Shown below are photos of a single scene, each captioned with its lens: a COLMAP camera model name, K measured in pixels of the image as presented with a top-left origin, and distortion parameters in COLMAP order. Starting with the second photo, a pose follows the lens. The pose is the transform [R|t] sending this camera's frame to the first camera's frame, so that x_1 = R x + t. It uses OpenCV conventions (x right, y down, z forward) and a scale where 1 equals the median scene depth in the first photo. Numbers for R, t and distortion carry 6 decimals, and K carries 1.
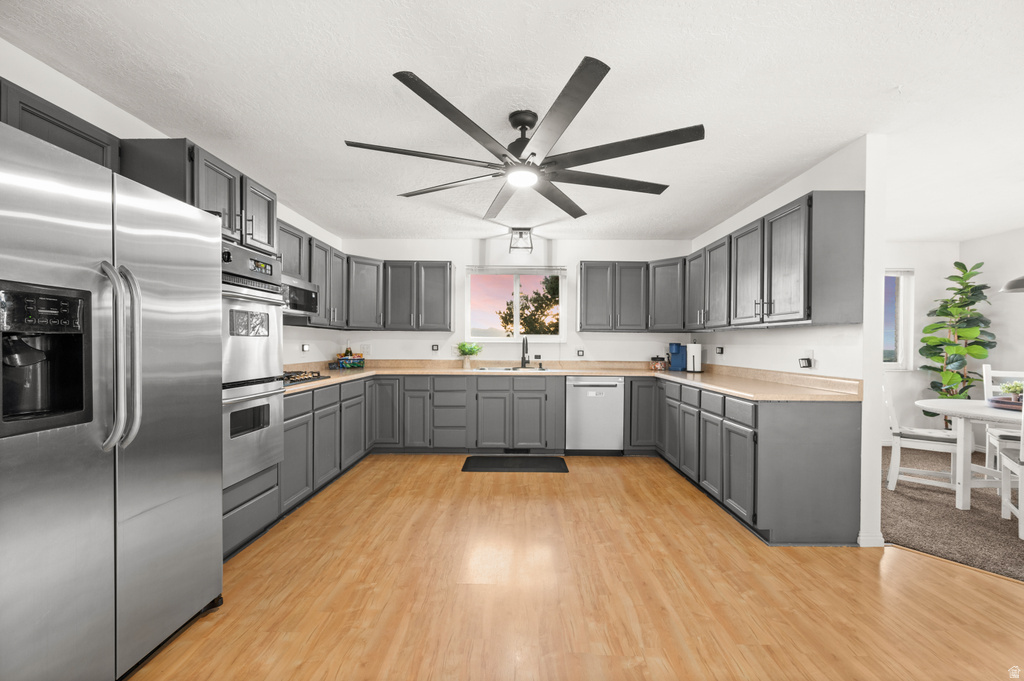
lens RADIAL K [[409.4, 0, 515.8], [0, 409.4, 346.2], [0, 0, 1]] dist [-0.000074, -0.000209]
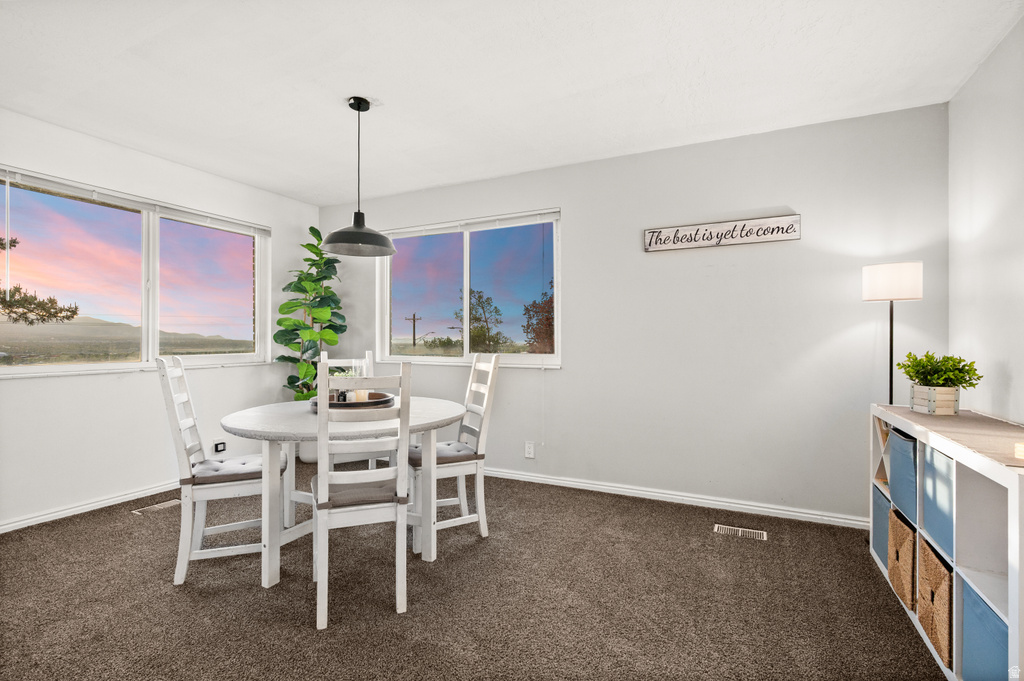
lens RADIAL K [[469.1, 0, 512.0], [0, 469.1, 340.5], [0, 0, 1]] dist [0.000187, -0.000001]
pose [[0.434792, -0.008611, 0.900490, 0.453139], [0.007238, 0.999955, 0.006067, 0.018733], [-0.900502, 0.003880, 0.434835, 0.264296]]
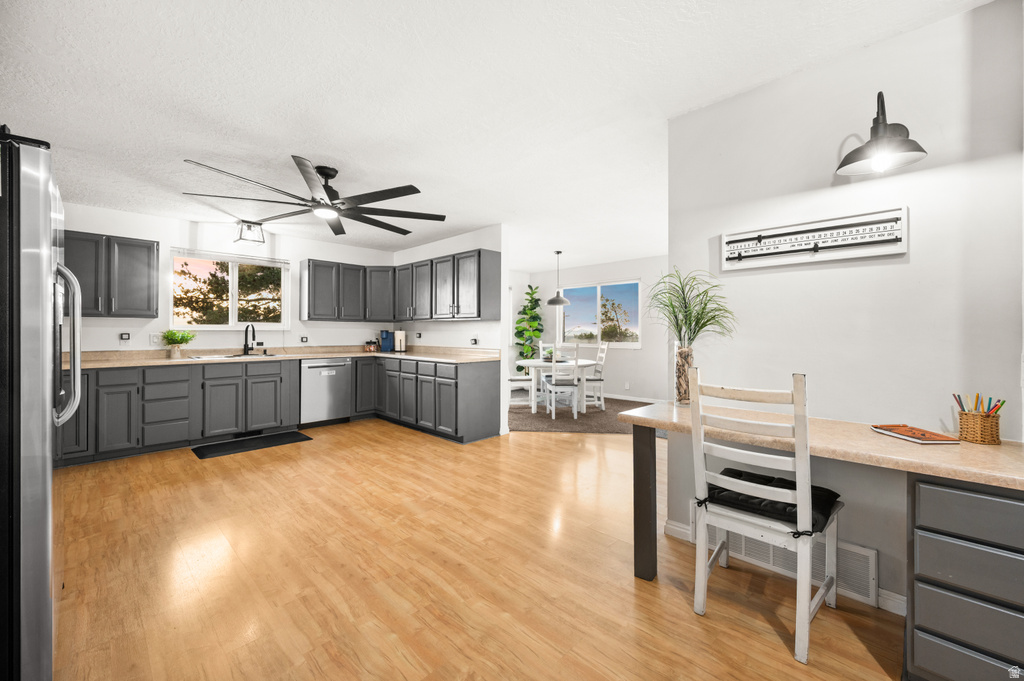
lens RADIAL K [[410.5, 0, 518.8], [0, 410.5, 337.1], [0, 0, 1]] dist [0.001006, 0.000042]
pose [[0.688227, -0.015505, 0.725330, -0.300678], [0.007347, 0.999869, 0.014403, -0.001690], [-0.725458, -0.004583, 0.688251, -0.238955]]
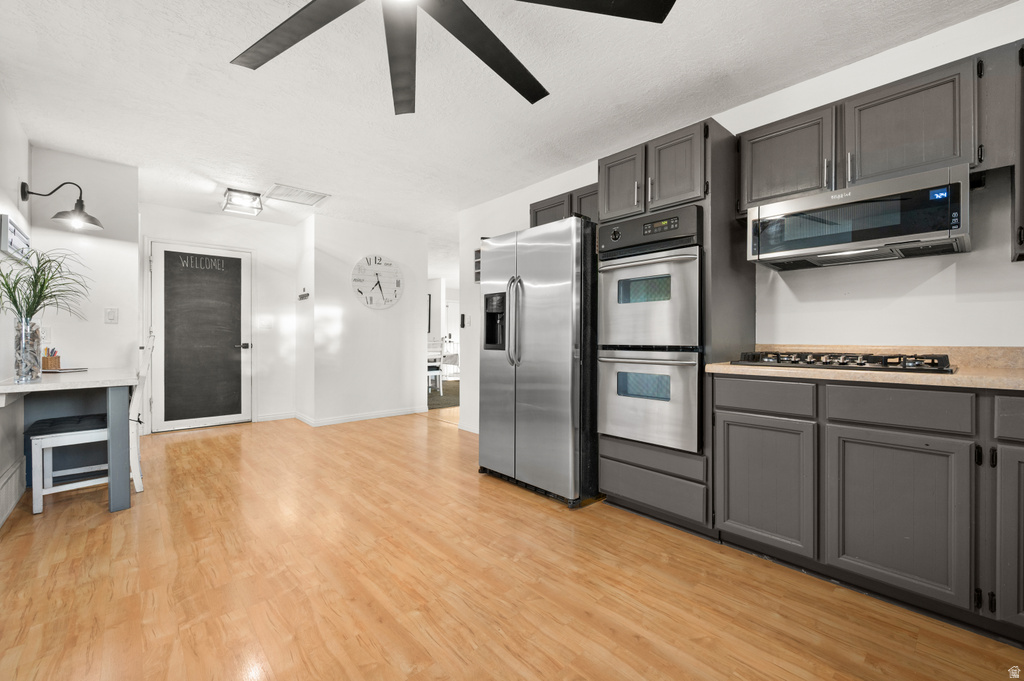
lens RADIAL K [[426.2, 0, 513.7], [0, 426.2, 338.2], [0, 0, 1]] dist [-0.000601, -0.000081]
pose [[-0.738444, -0.006367, -0.674284, 0.155960], [-0.007729, 0.999970, -0.000978, 0.037555], [0.674270, 0.004490, -0.738471, 0.849155]]
